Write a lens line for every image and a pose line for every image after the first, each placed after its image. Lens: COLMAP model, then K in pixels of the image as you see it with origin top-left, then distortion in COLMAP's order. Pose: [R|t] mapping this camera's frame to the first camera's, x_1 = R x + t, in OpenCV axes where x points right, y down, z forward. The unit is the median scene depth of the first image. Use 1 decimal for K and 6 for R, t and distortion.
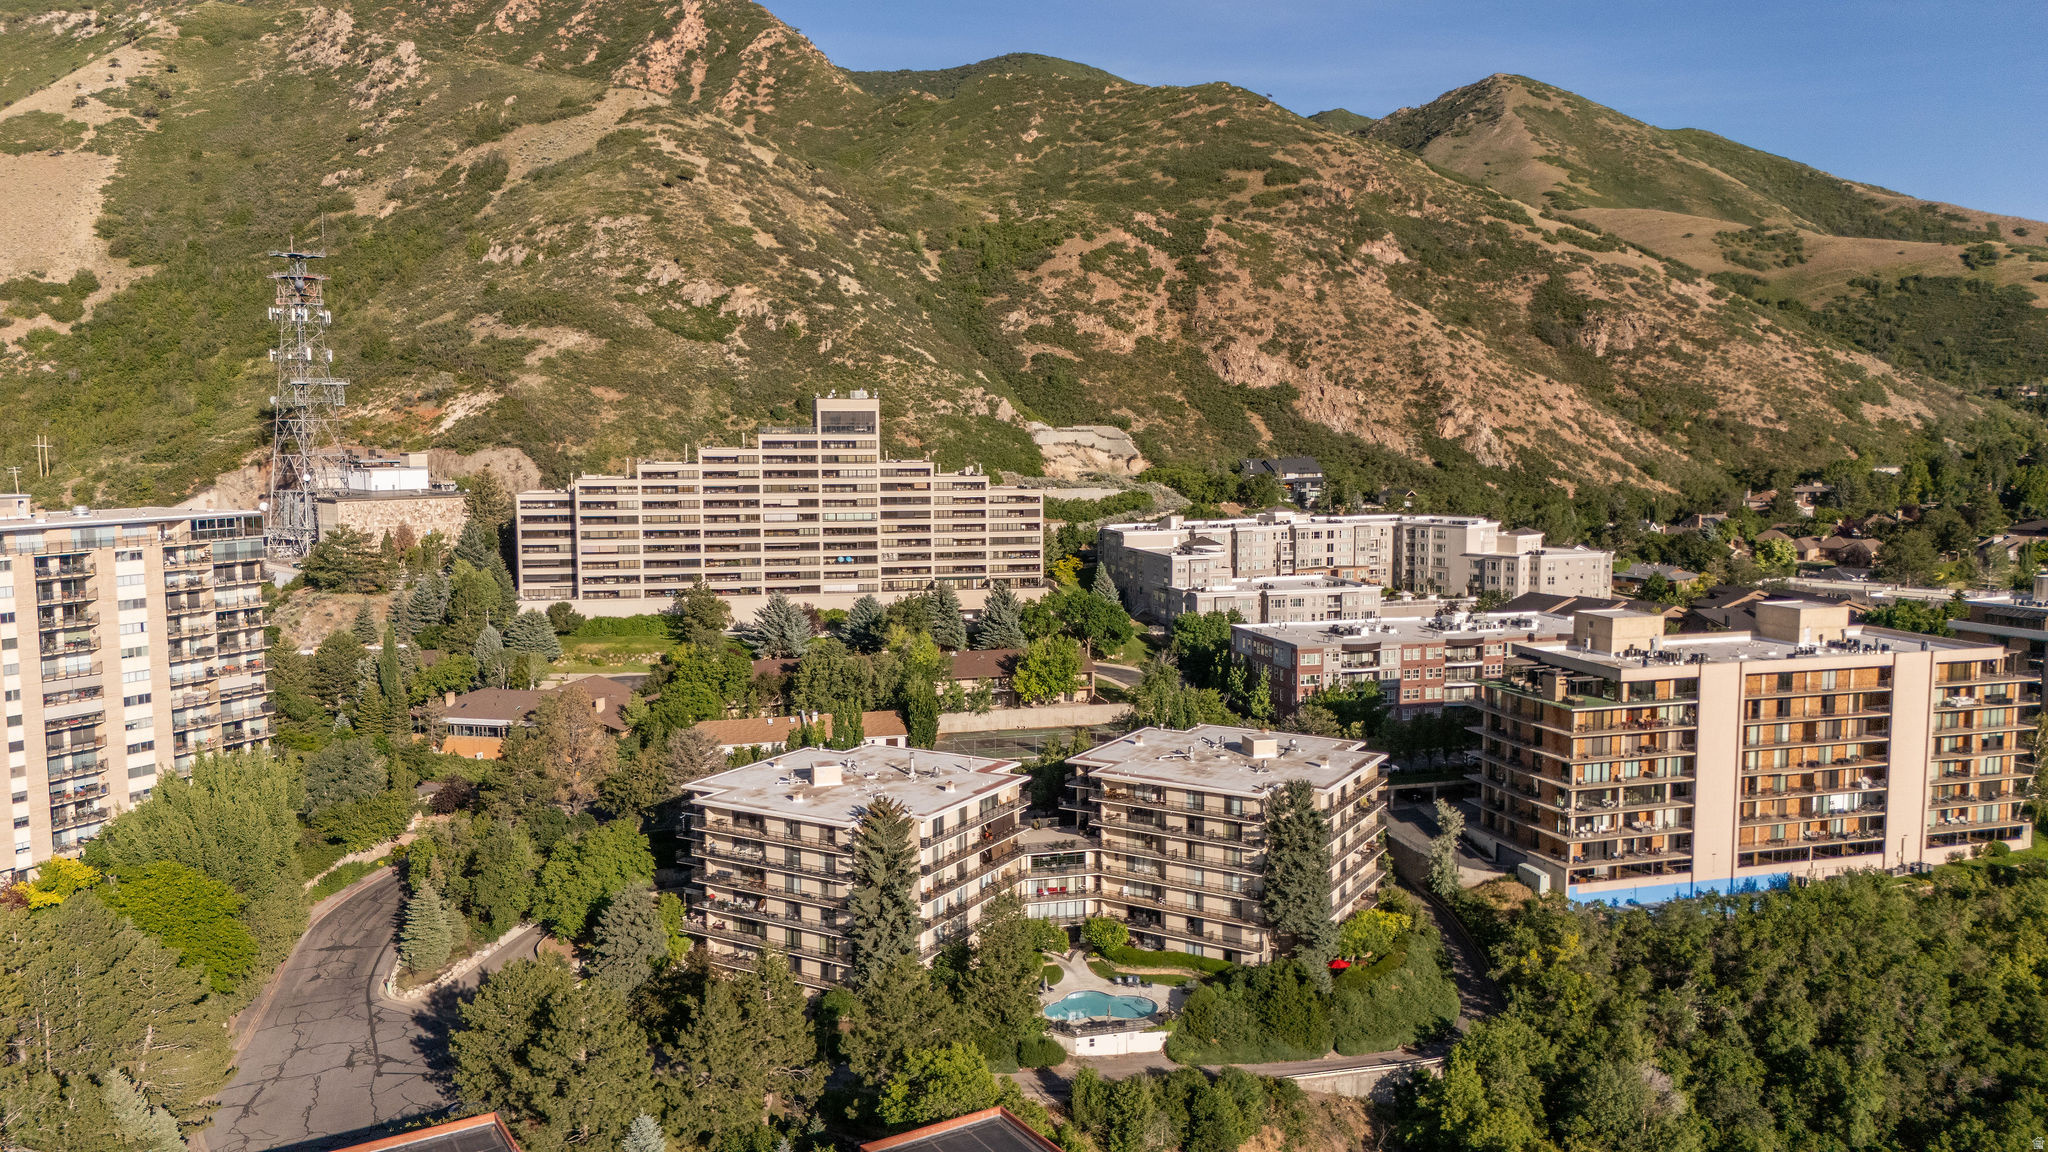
lens RADIAL K [[1494.5, 0, 1024.1], [0, 1494.5, 576.8], [0, 0, 1]] dist [0.083546, -0.086137]
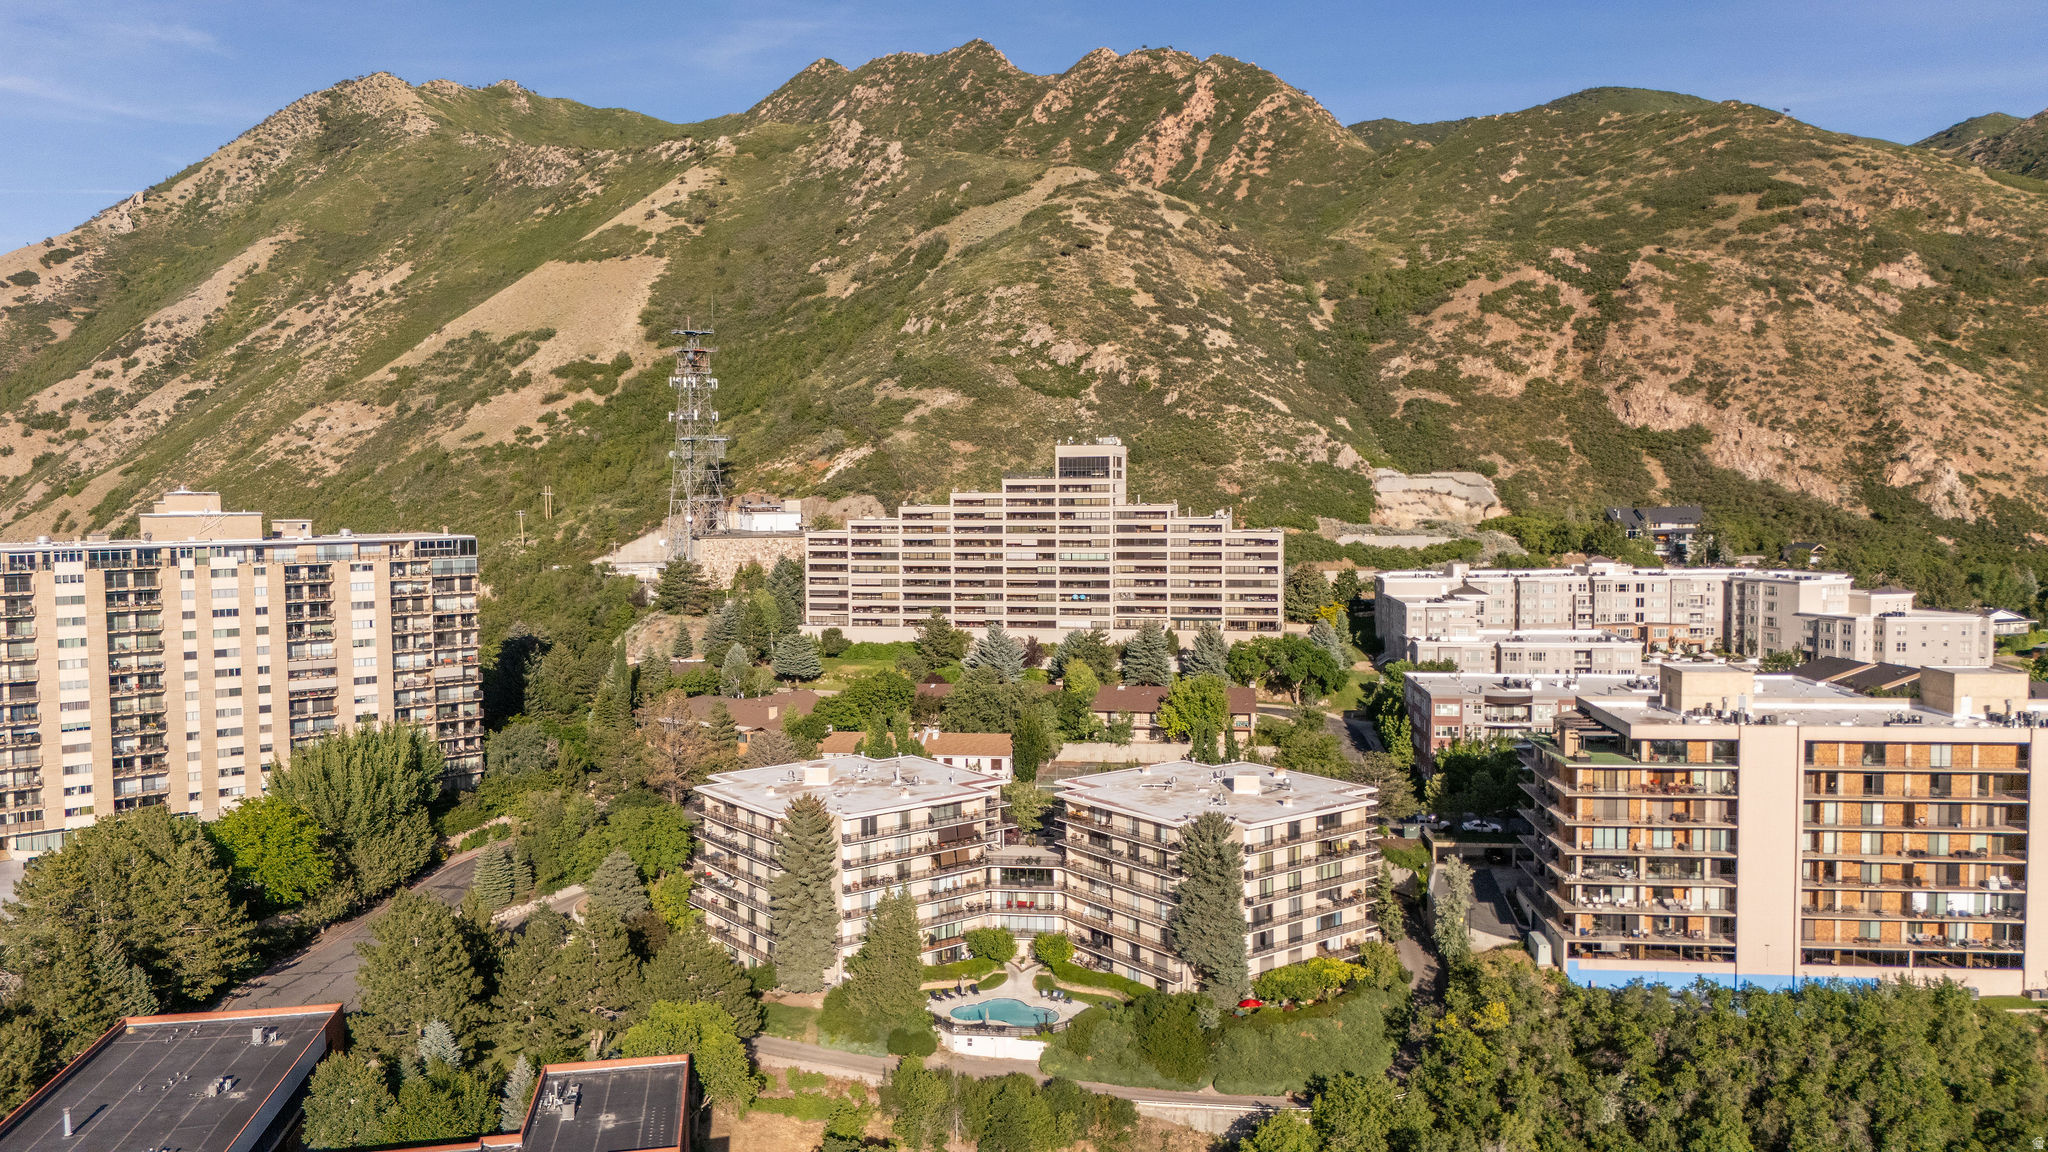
lens RADIAL K [[1495.9, 0, 1028.7], [0, 1495.9, 576.2], [0, 0, 1]] dist [0.074382, -0.071621]
pose [[0.929005, 0.021154, -0.369463, 0.225136], [-0.035300, 0.998878, -0.031569, 0.007751], [0.368380, 0.042369, 0.928709, 0.011648]]
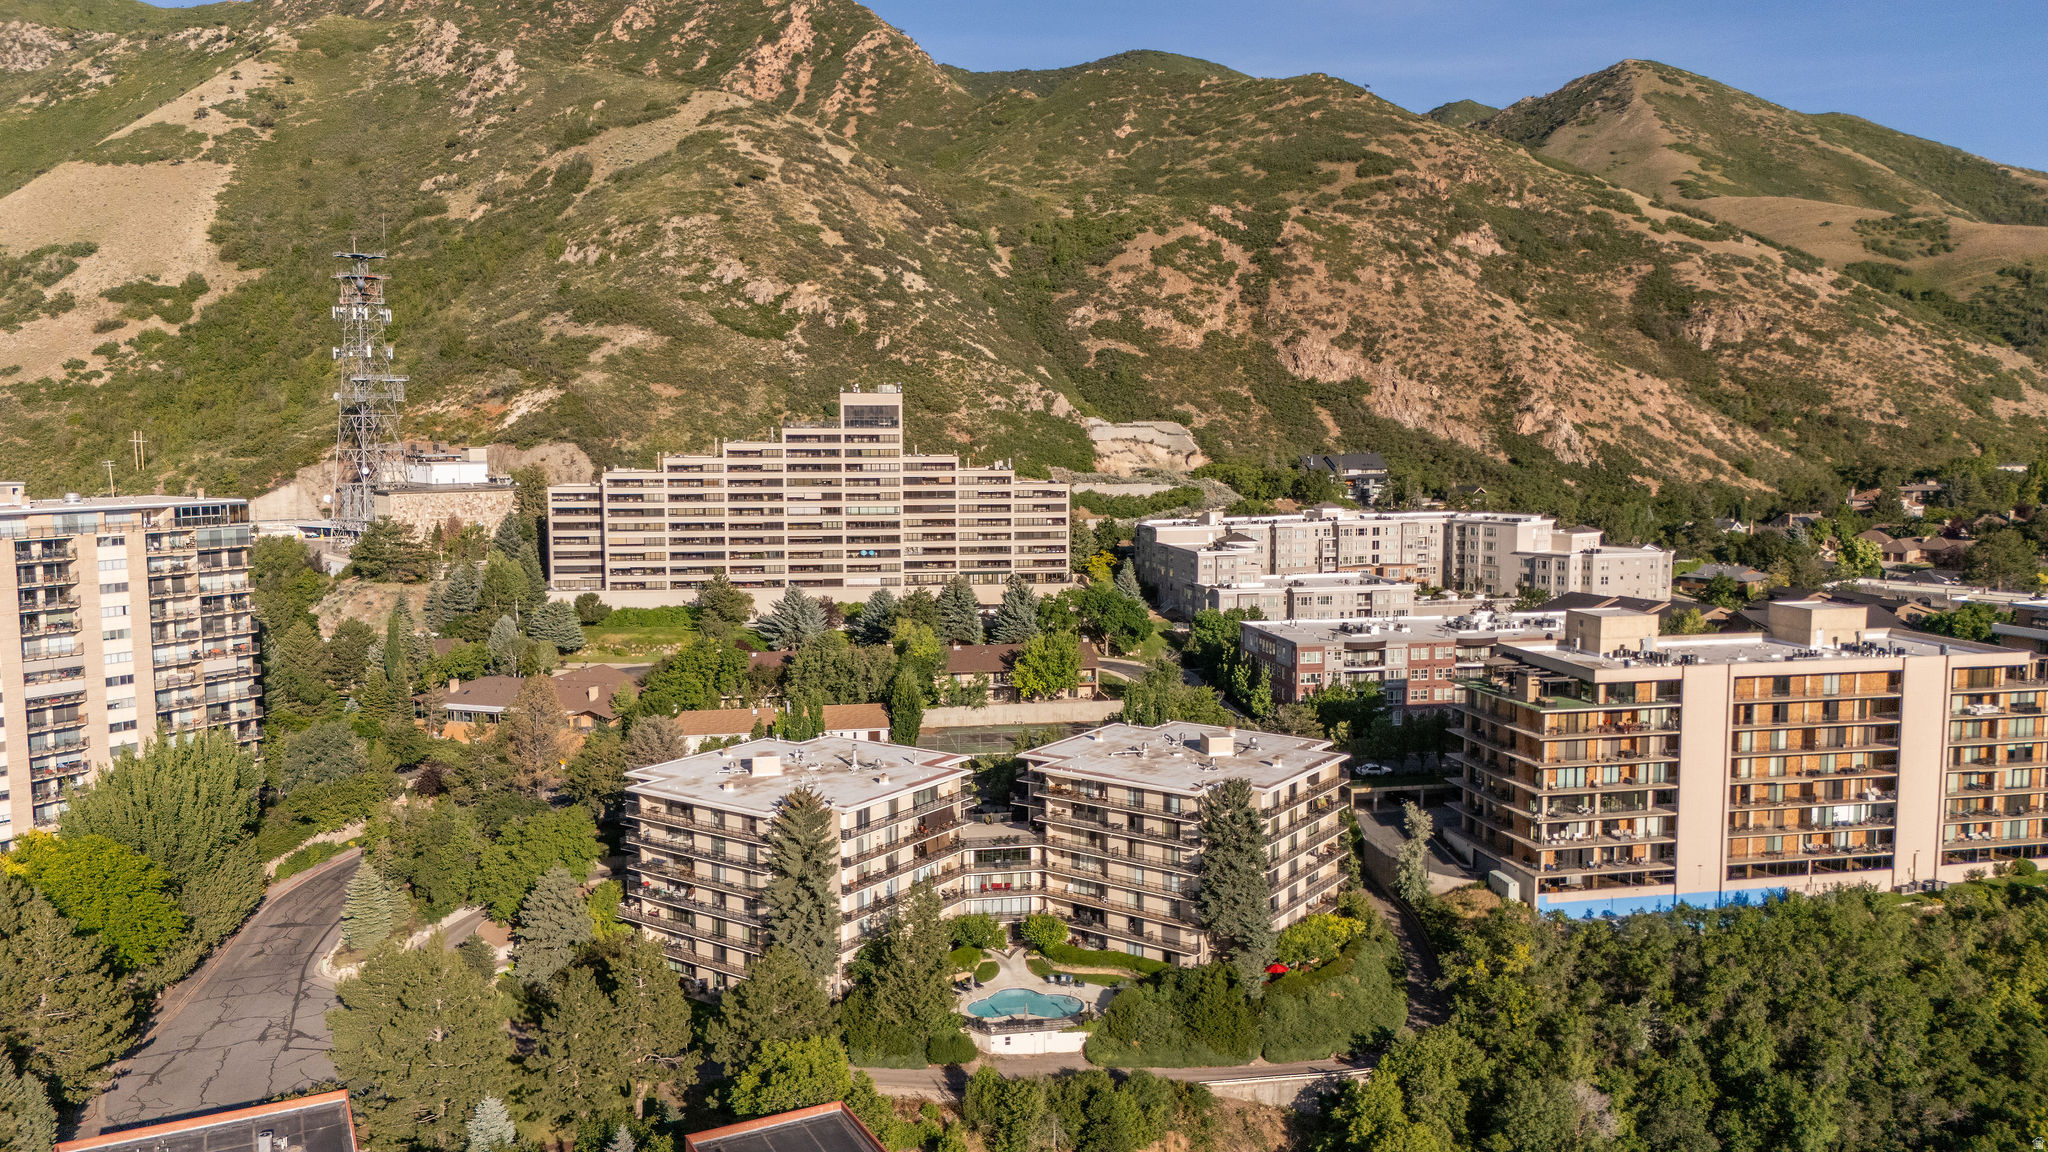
lens RADIAL K [[1494.5, 0, 1024.1], [0, 1494.5, 576.8], [0, 0, 1]] dist [0.083546, -0.086137]
pose [[0.996529, 0.008018, -0.082854, 0.065147], [-0.007978, 0.999968, 0.000821, 0.002522], [0.082858, -0.000158, 0.996561, 0.009865]]
